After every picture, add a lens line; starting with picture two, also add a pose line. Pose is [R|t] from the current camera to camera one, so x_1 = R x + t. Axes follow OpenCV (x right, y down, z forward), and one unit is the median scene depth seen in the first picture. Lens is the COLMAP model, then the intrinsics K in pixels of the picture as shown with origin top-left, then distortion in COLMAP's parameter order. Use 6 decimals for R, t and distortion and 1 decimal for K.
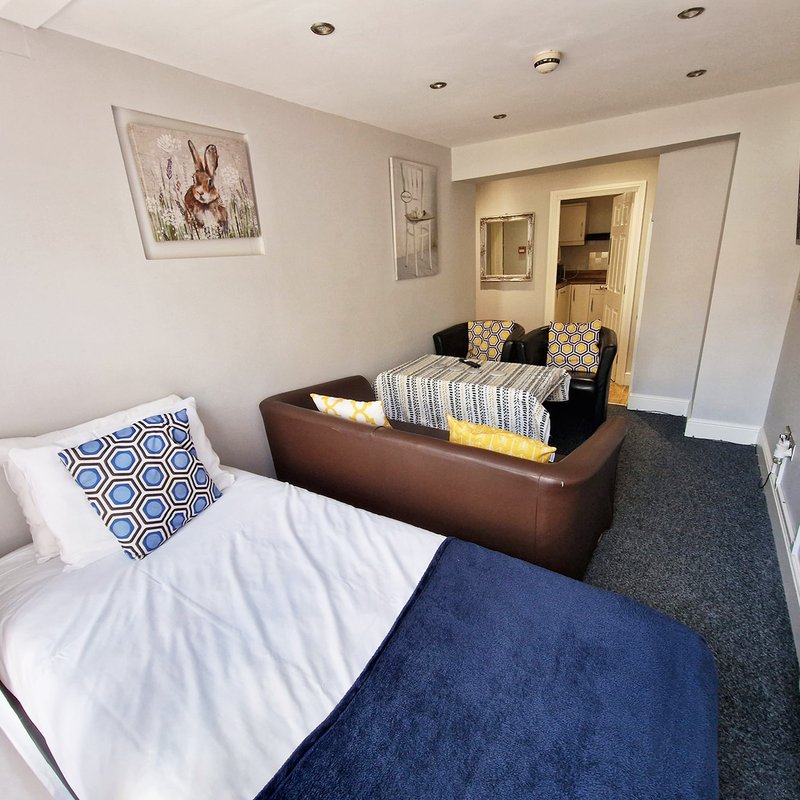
lens RADIAL K [[434.7, 0, 403.3], [0, 434.7, 401.0], [0, 0, 1]] dist [0.001908, 0.000158]
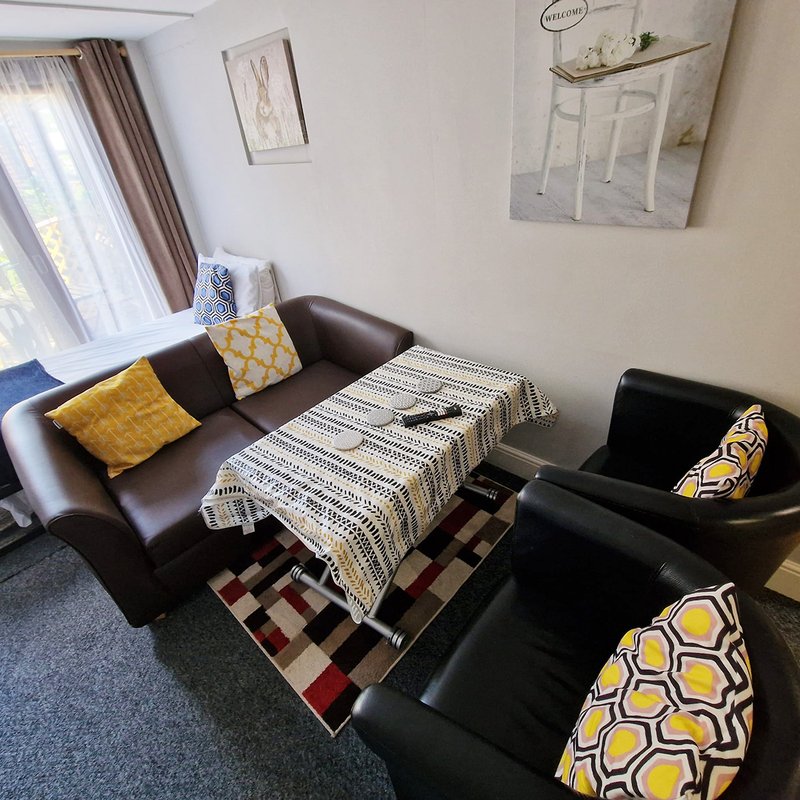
lens RADIAL K [[434.7, 0, 404.9], [0, 434.7, 398.1], [0, 0, 1]] dist [0.001908, 0.000158]
pose [[-0.126090, 0.583078, -0.802572, 0.862873], [-0.226502, 0.770737, 0.595535, -0.624885], [0.965815, 0.256875, 0.034886, 1.451834]]
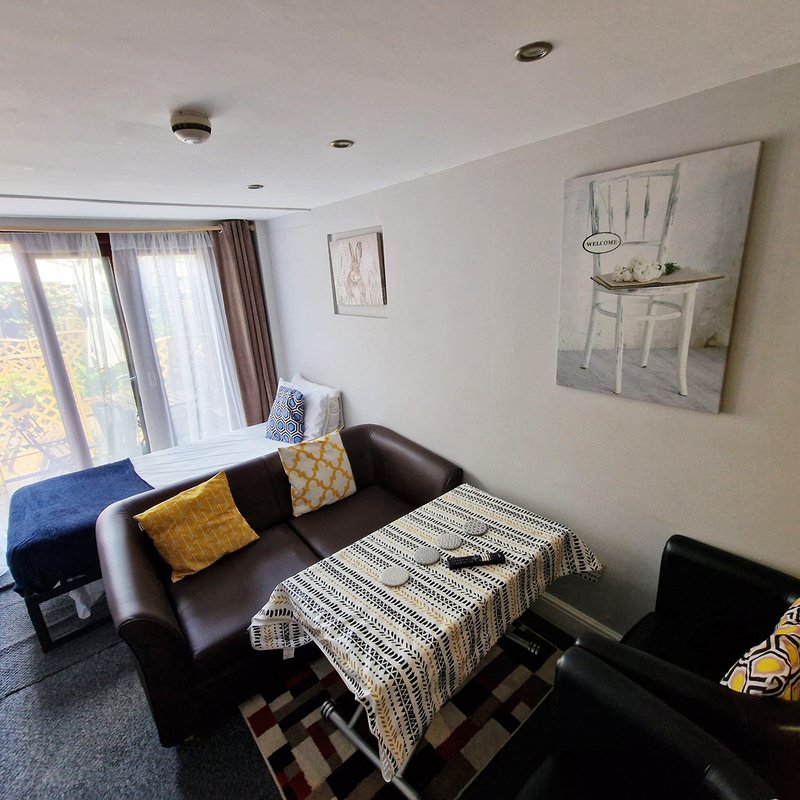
lens RADIAL K [[434.7, 0, 404.9], [0, 434.7, 400.0], [0, 0, 1]] dist [0.001908, 0.000158]
pose [[-0.260615, 0.351028, -0.899366, 0.913792], [-0.246407, 0.876521, 0.413515, -0.717422], [0.933469, 0.329378, -0.141939, 1.425351]]
